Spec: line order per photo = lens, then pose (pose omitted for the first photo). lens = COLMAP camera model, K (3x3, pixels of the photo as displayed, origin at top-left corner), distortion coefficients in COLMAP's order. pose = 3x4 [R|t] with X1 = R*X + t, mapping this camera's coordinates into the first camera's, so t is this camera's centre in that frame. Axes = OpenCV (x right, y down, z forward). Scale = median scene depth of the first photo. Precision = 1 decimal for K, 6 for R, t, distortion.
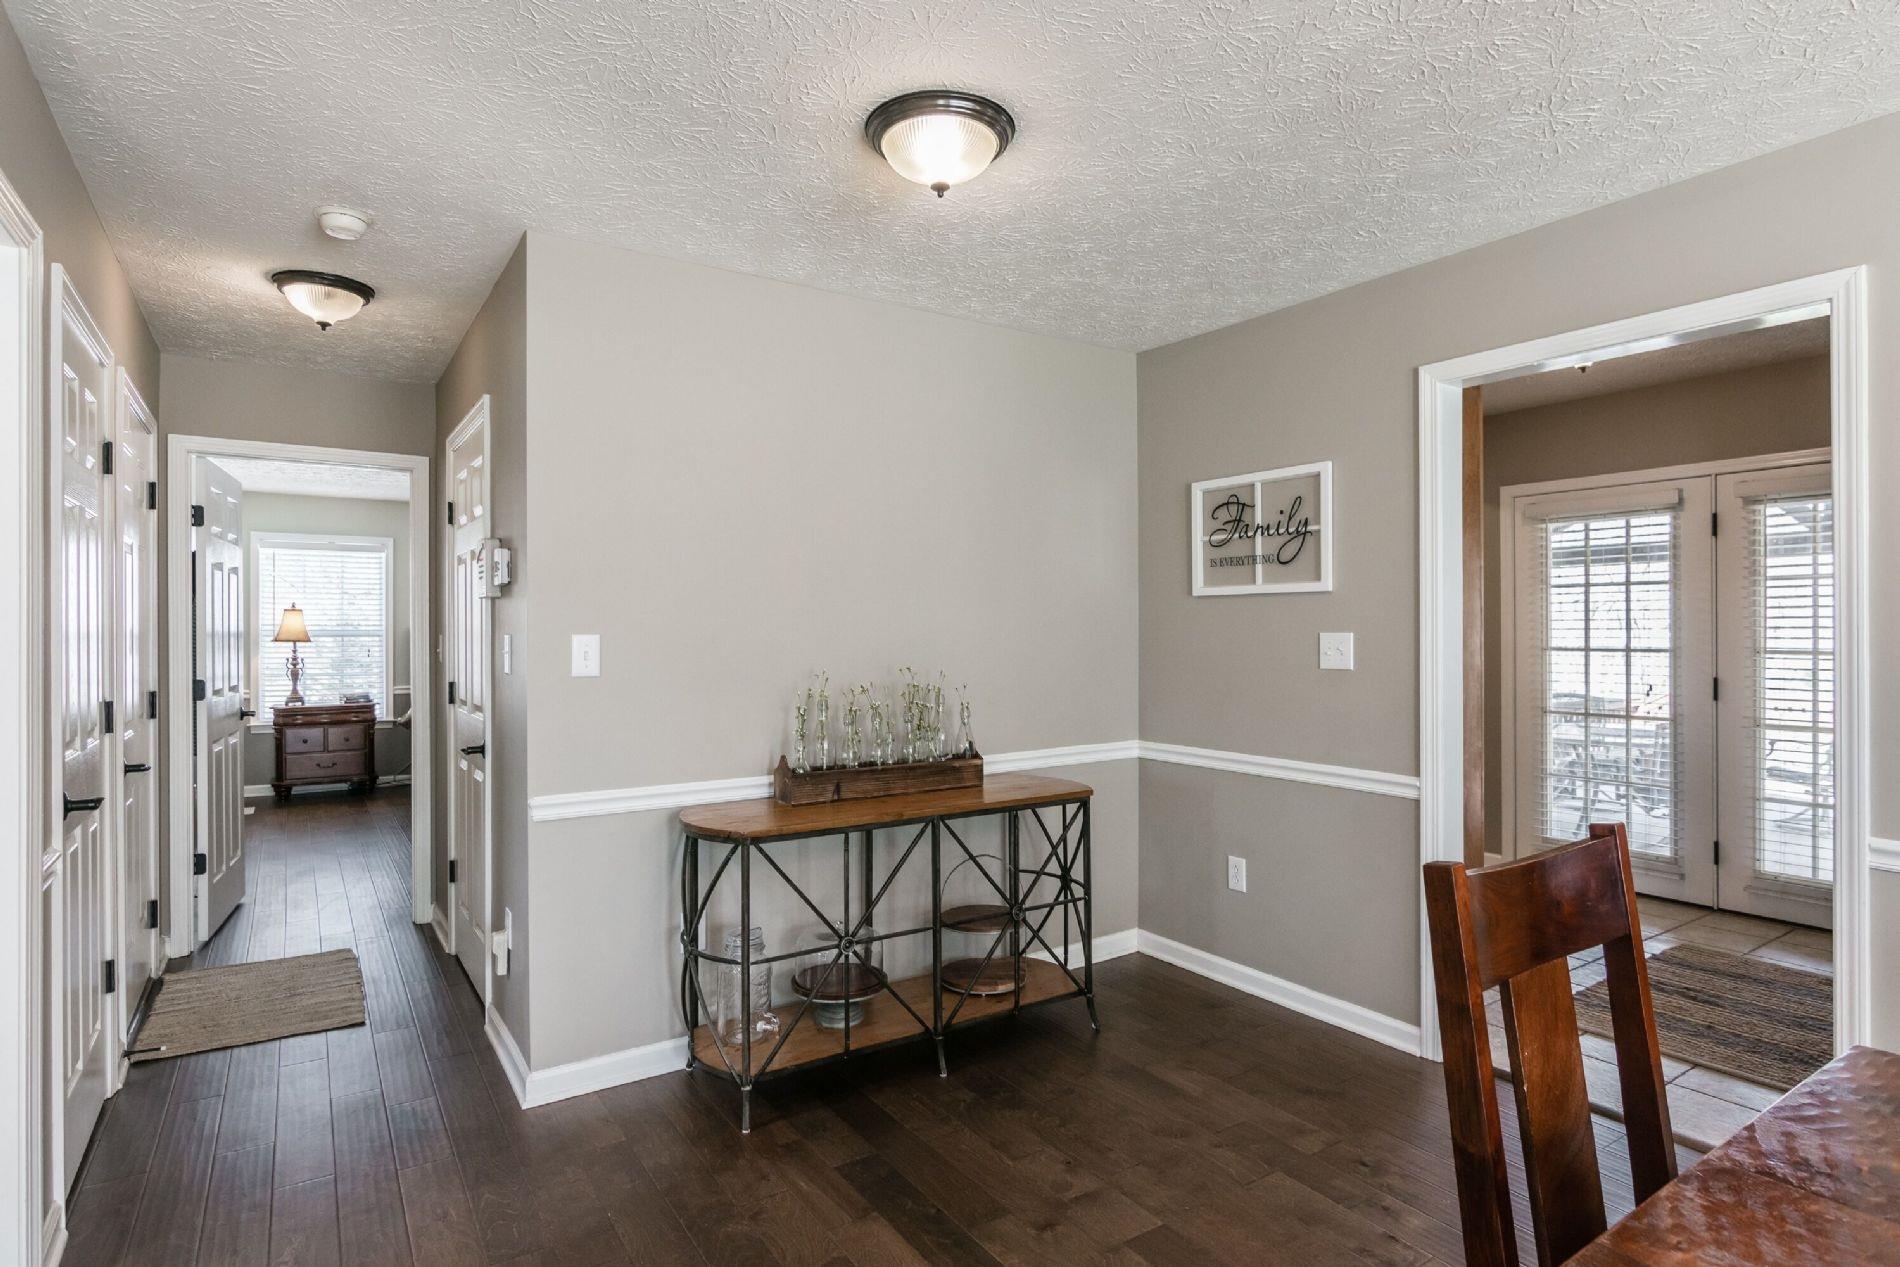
lens RADIAL K [[1041.1, 0, 953.7], [0, 1041.1, 631.3], [0, 0, 1]] dist [-0.000599, 0.029468]
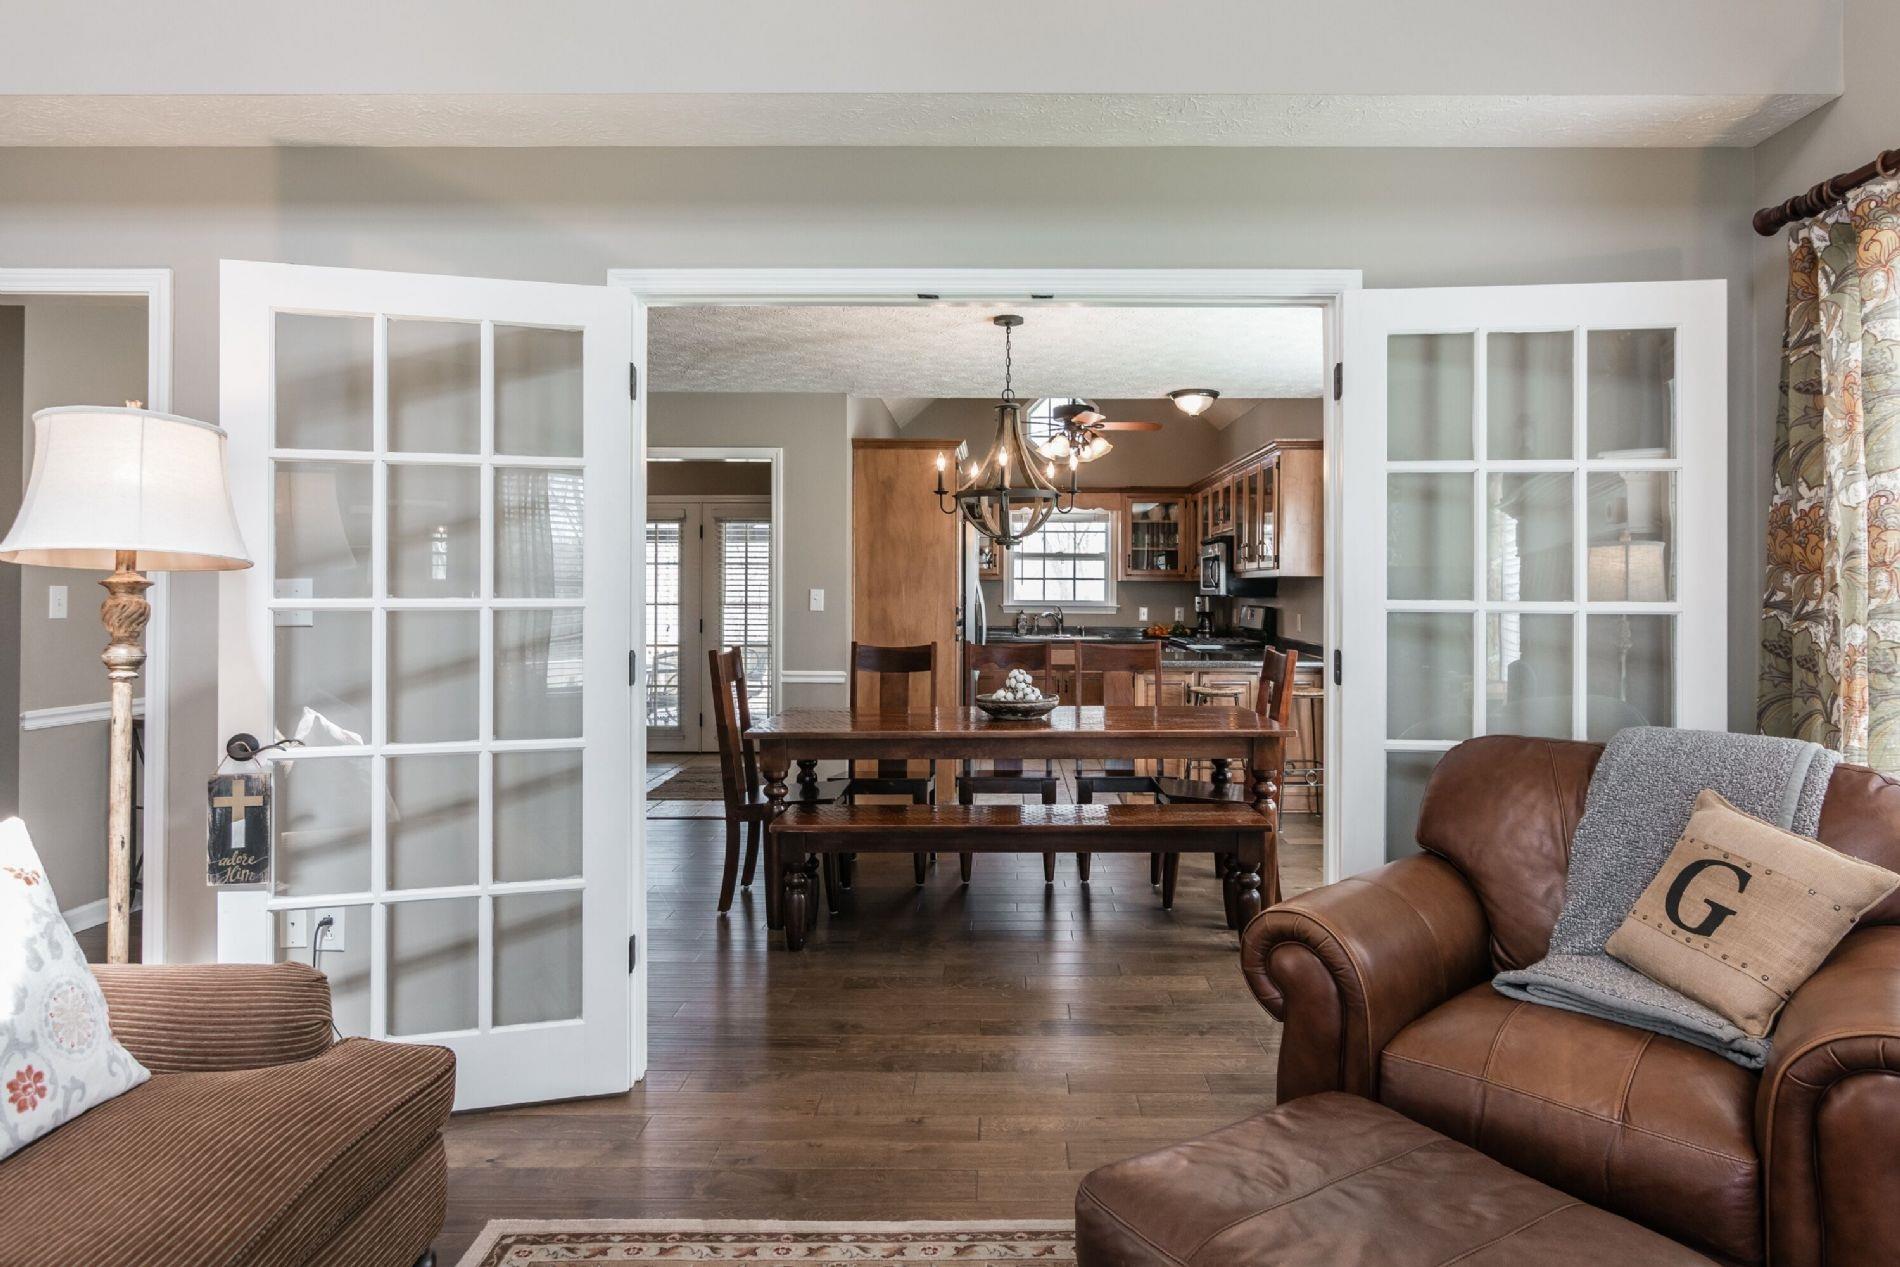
lens RADIAL K [[1119.2, 0, 982.5], [0, 1119.2, 588.6], [0, 0, 1]] dist [-0.018833, 0.000307]
pose [[0.591605, 0.008186, 0.806186, -0.652241], [-0.001234, 0.999956, -0.009249, 0.012991], [-0.806227, 0.004477, 0.591590, -0.627148]]
